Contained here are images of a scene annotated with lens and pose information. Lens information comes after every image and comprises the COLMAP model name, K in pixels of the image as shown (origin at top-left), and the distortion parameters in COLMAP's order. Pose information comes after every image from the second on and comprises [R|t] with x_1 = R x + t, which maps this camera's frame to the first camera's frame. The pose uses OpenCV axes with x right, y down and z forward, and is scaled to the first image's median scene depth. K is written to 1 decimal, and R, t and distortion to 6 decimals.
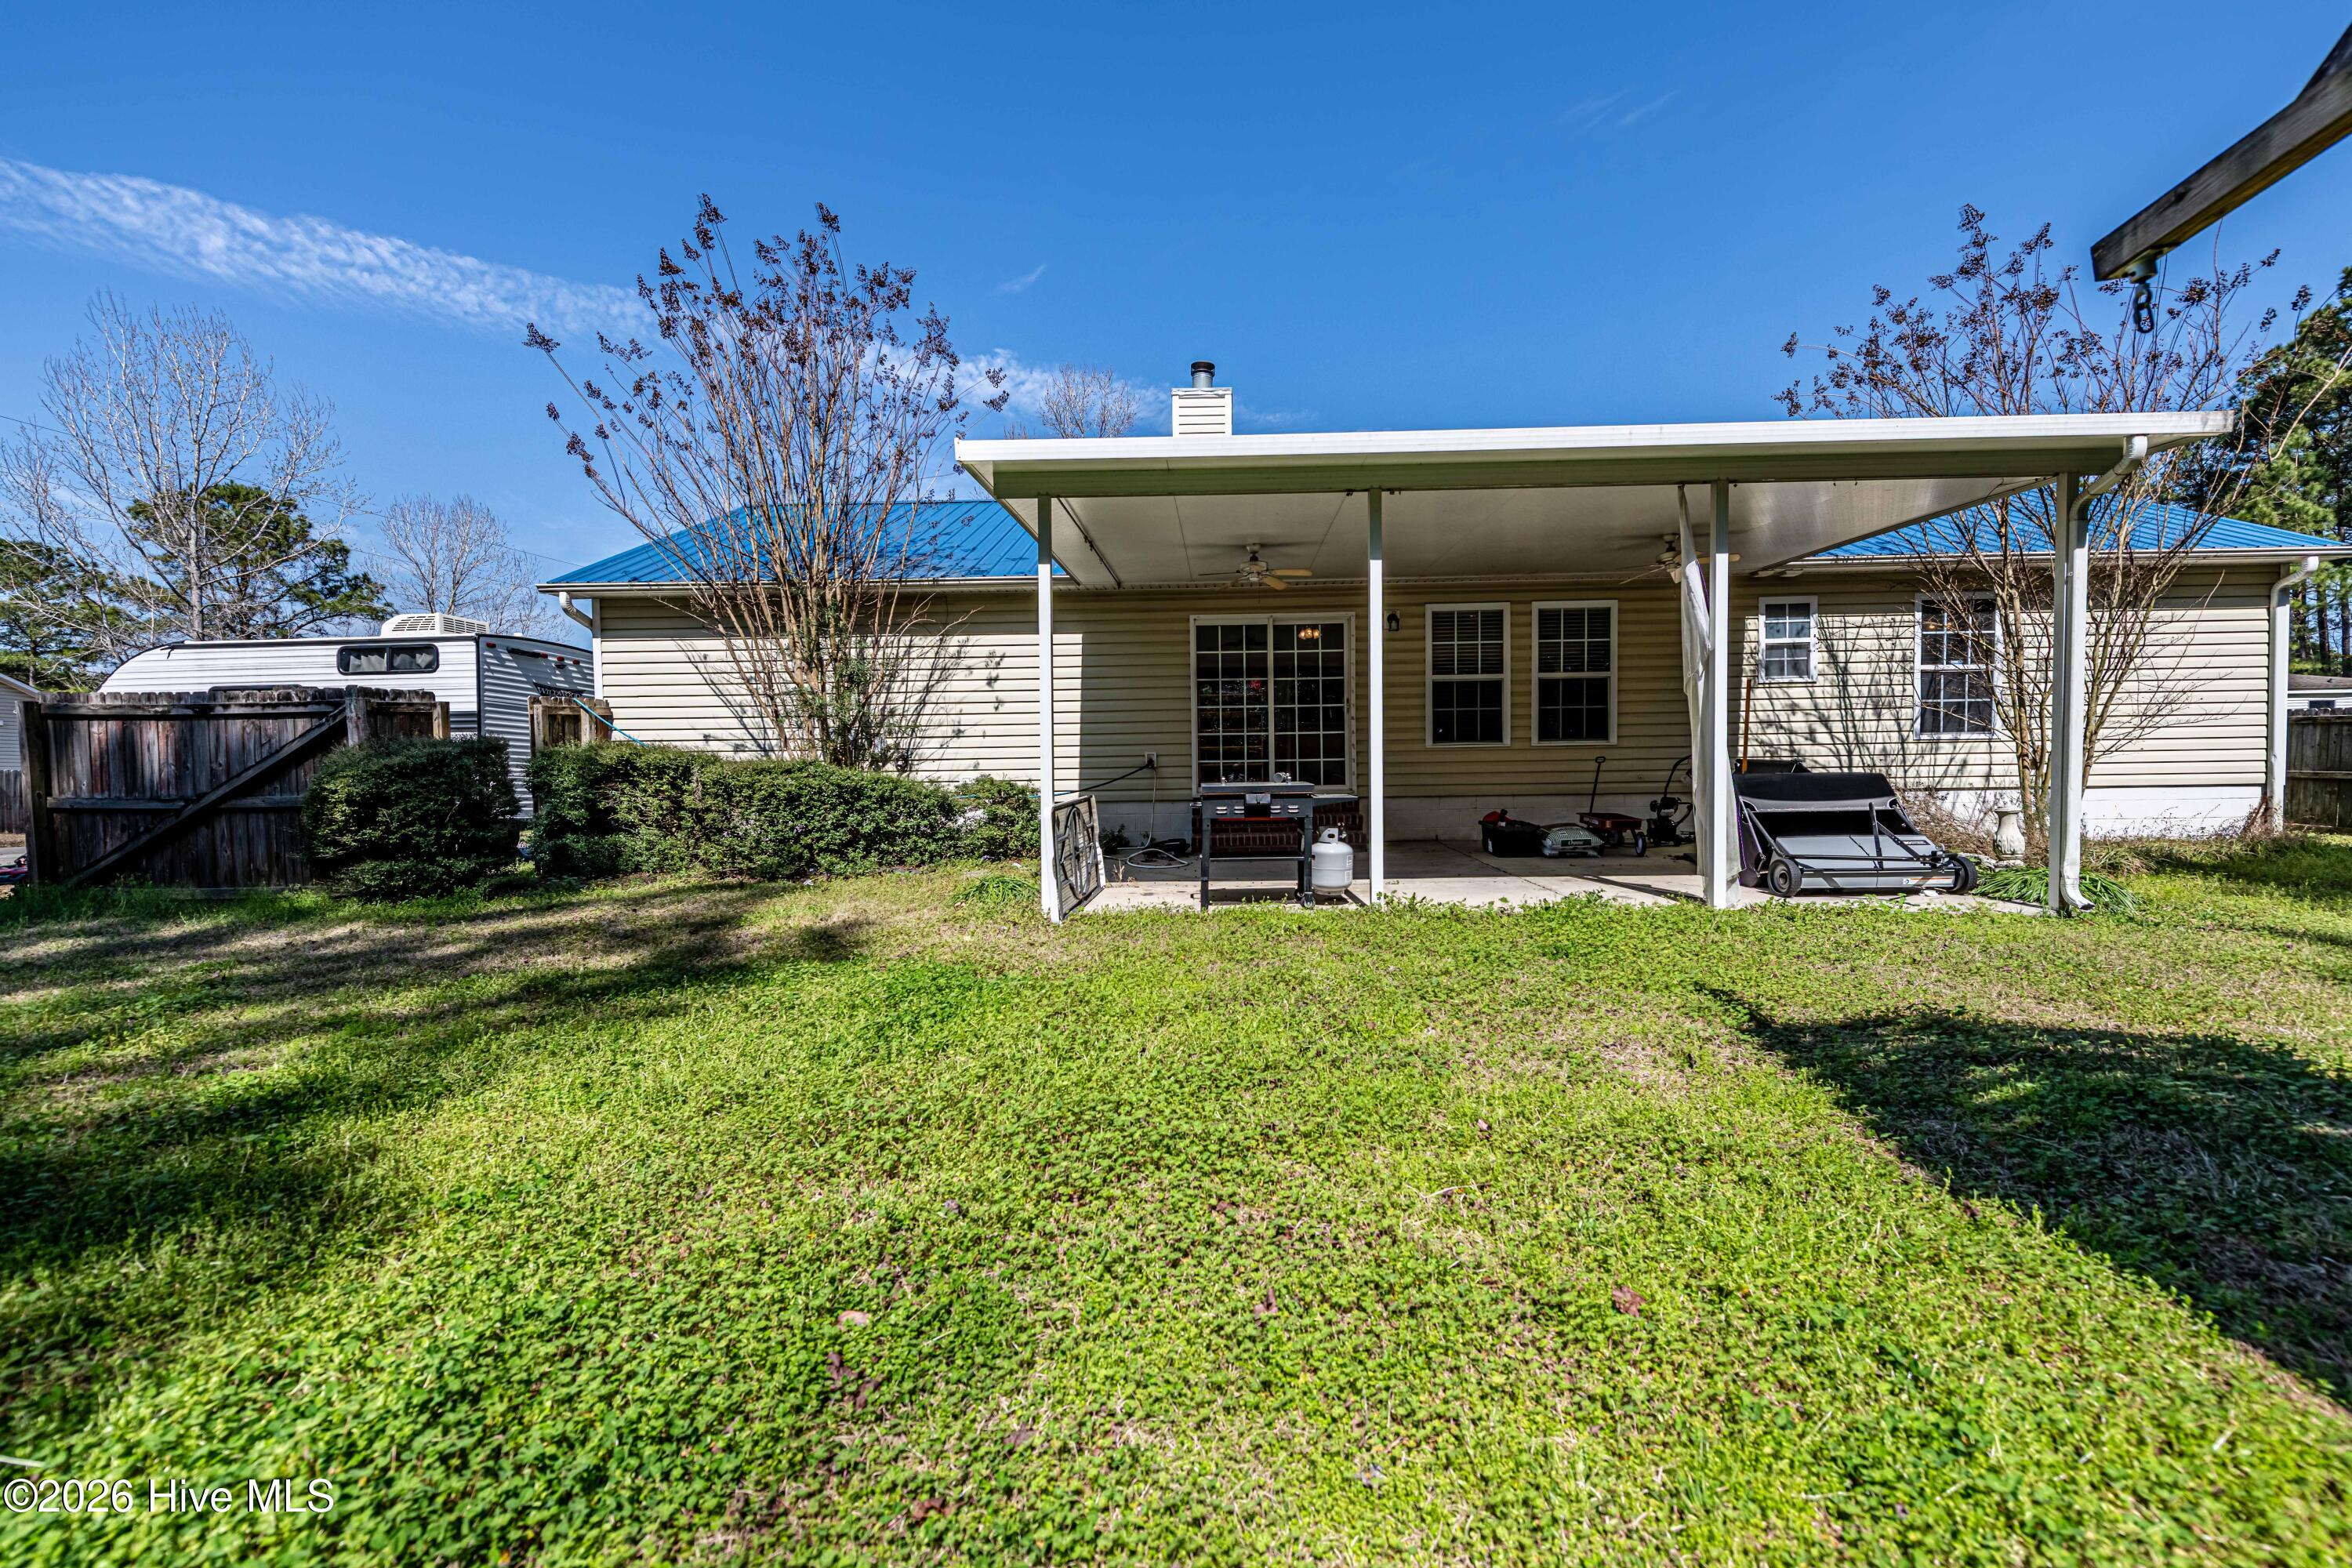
lens RADIAL K [[905.3, 0, 1127.4], [0, 905.3, 767.0], [0, 0, 1]] dist [0.026006, -0.012998]
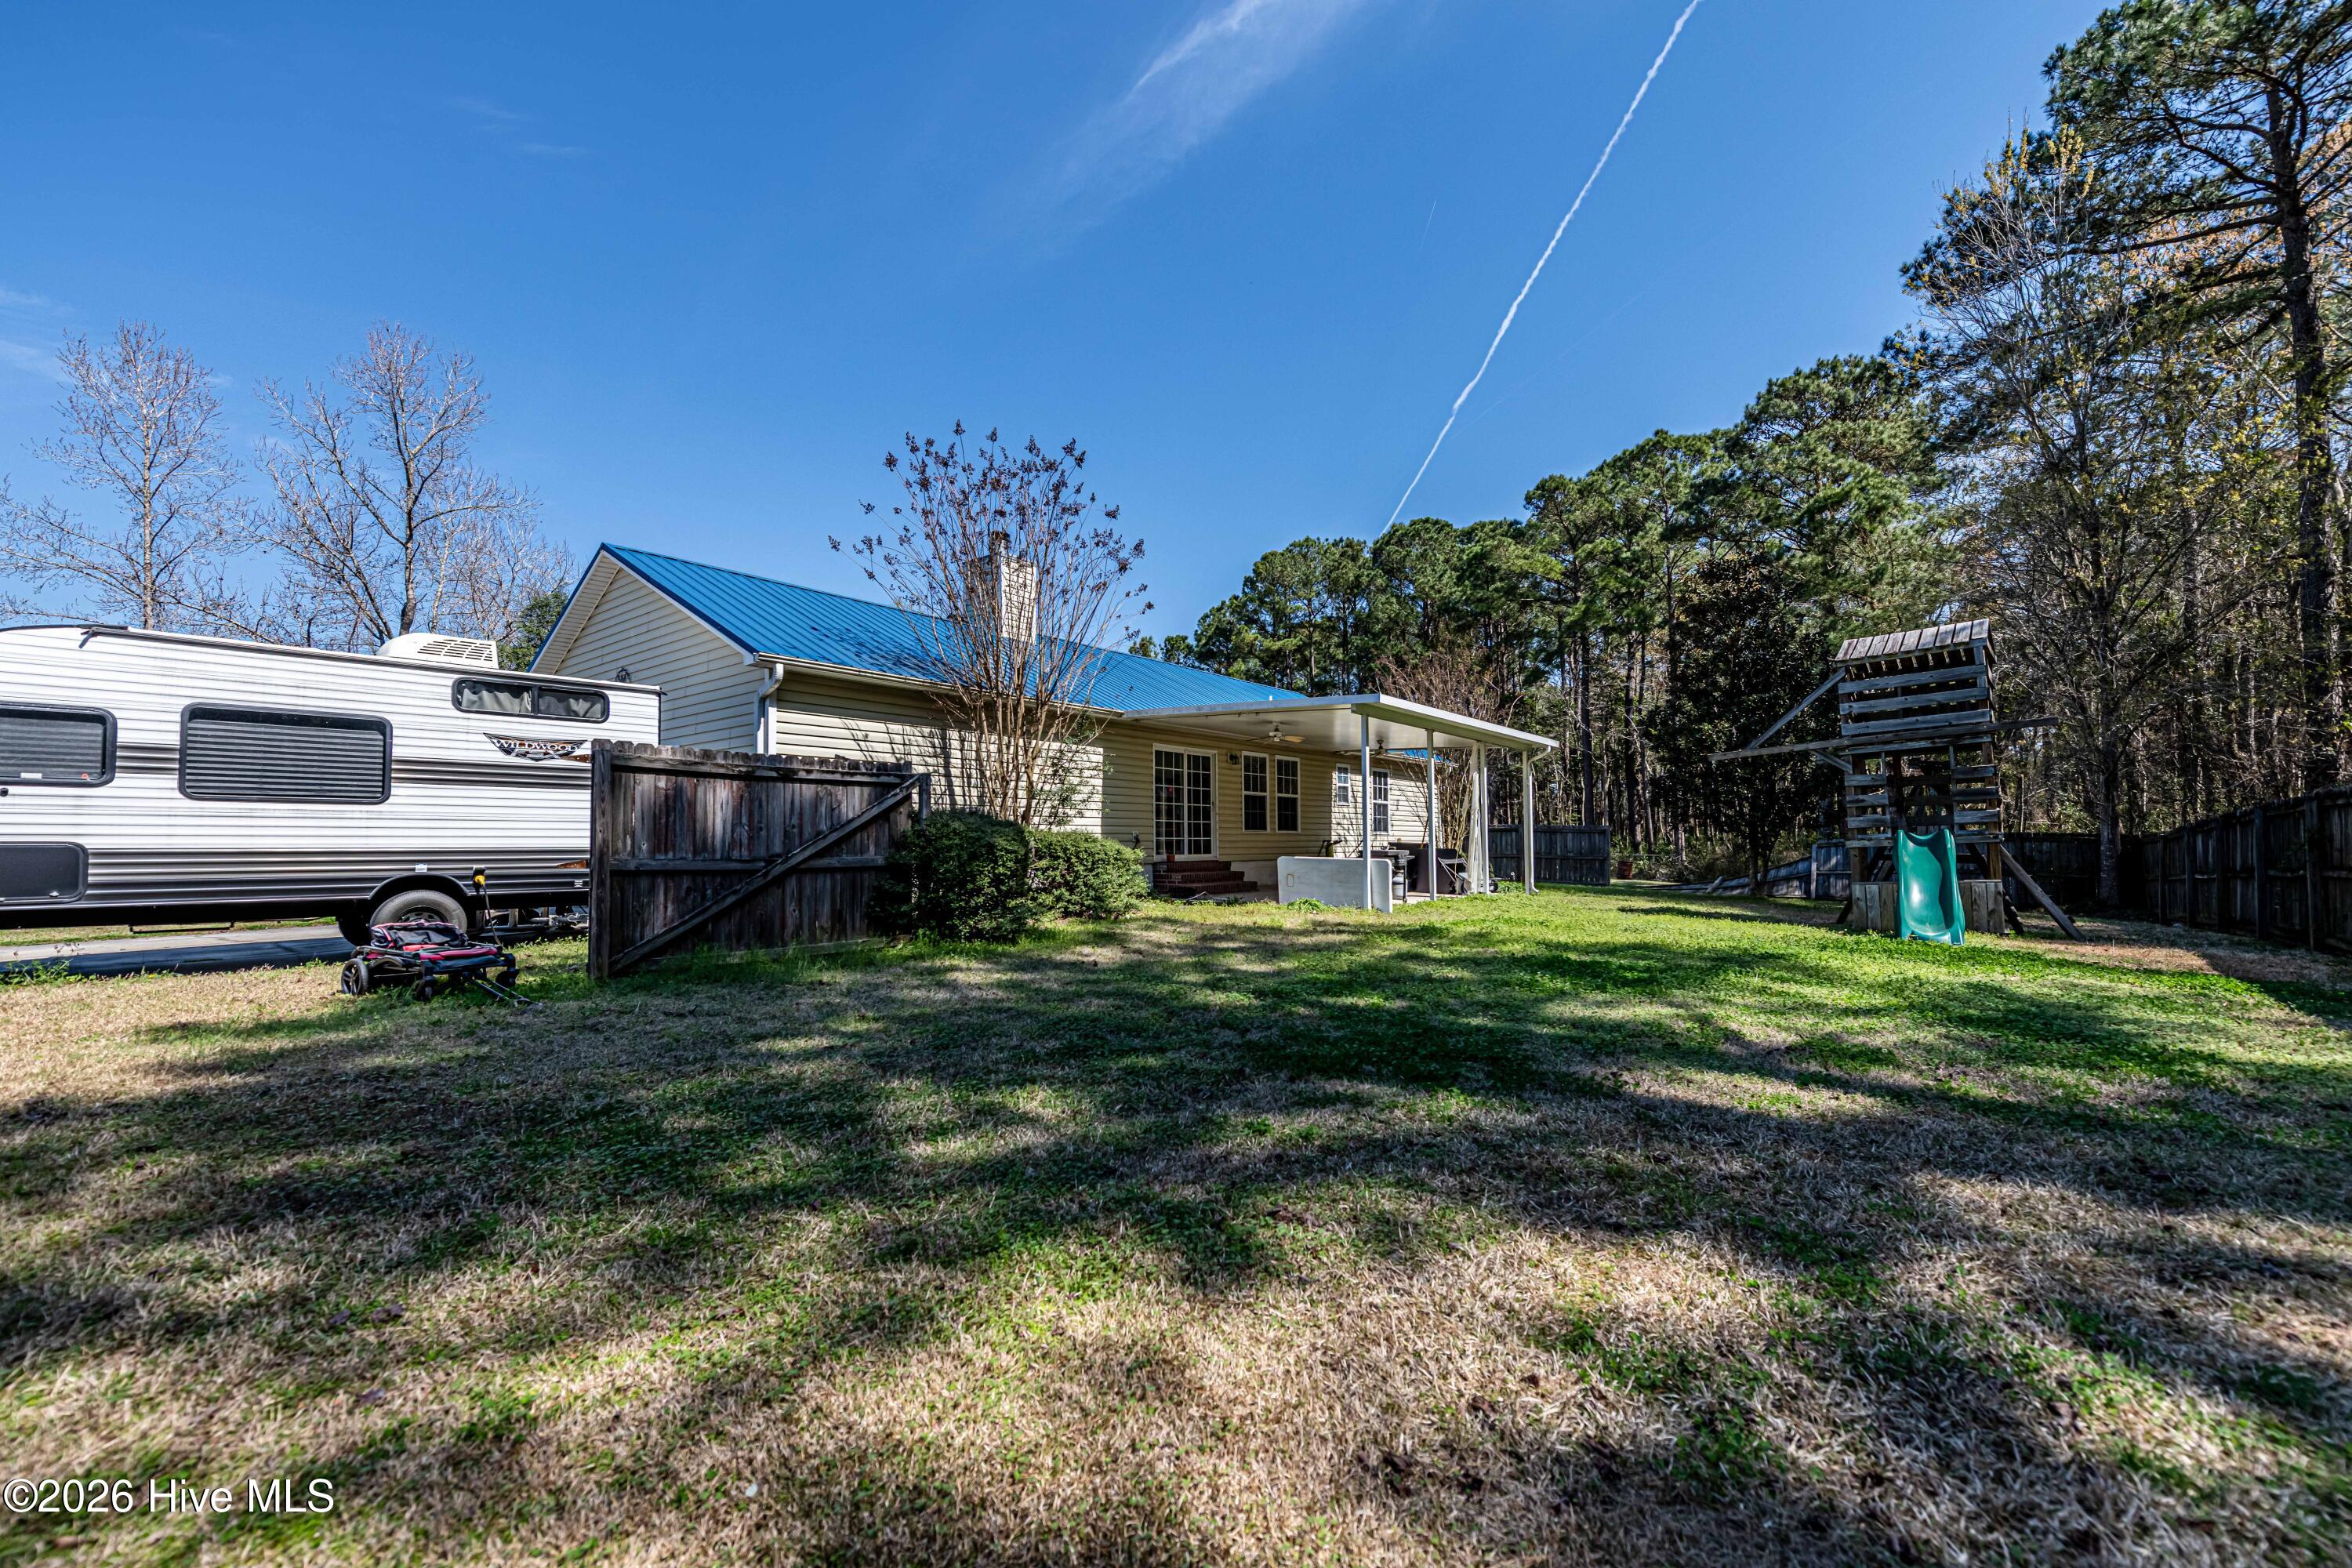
lens RADIAL K [[931.4, 0, 1187.3], [0, 931.4, 790.6], [0, 0, 1]] dist [0.015061, -0.007498]
pose [[0.614595, 0.058729, 0.786653, -1.130275], [-0.012266, 0.997816, -0.064911, 0.015194], [-0.788747, 0.030244, 0.613973, -0.012703]]
